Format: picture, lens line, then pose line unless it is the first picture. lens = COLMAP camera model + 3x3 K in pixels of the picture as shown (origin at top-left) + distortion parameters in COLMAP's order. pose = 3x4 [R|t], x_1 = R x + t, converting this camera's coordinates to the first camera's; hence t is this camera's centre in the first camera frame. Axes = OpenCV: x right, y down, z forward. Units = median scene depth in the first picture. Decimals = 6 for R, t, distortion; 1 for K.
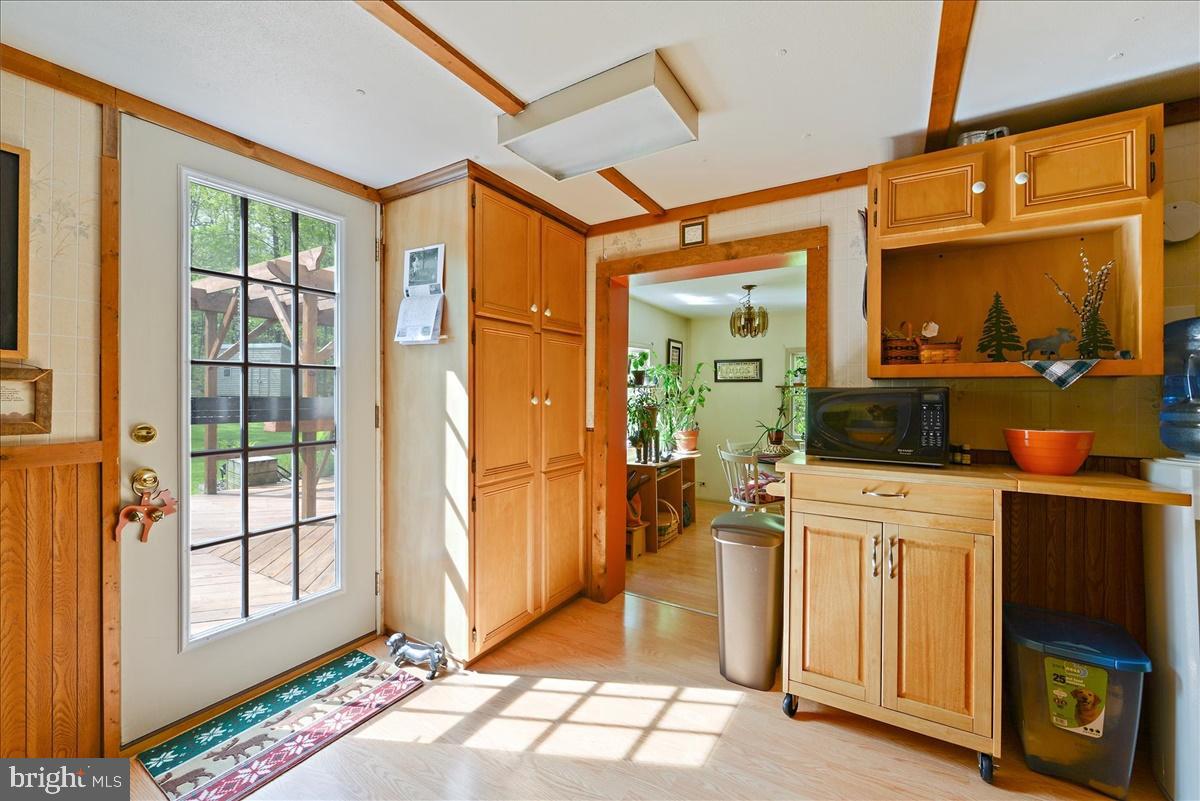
lens RADIAL K [[487.5, 0, 606.6], [0, 487.5, 395.2], [0, 0, 1]] dist [-0.001252, 0.000055]
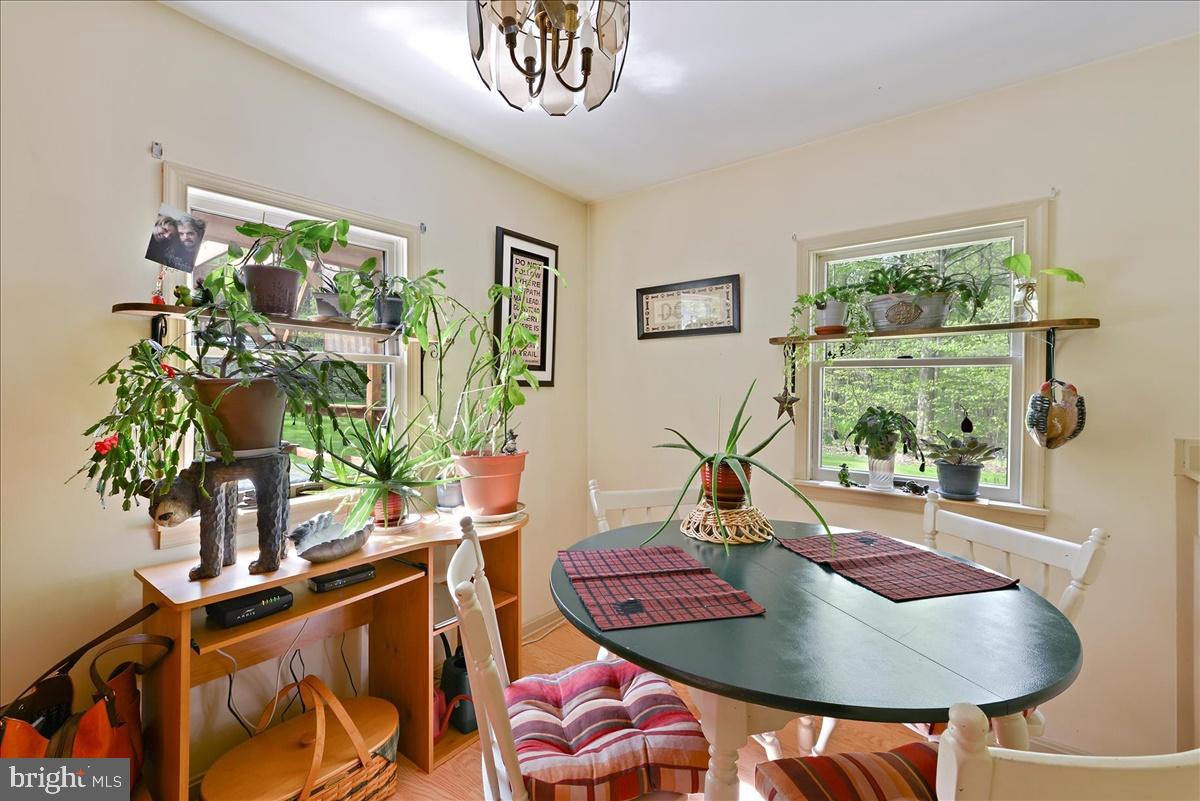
lens RADIAL K [[522.1, 0, 593.0], [0, 522.1, 386.8], [0, 0, 1]] dist [-0.003632, -0.000208]
pose [[0.984789, 0.000967, -0.173750, 0.281951], [-0.004603, 0.999779, -0.020526, 0.026870], [0.173692, 0.021014, 0.984576, 0.577757]]
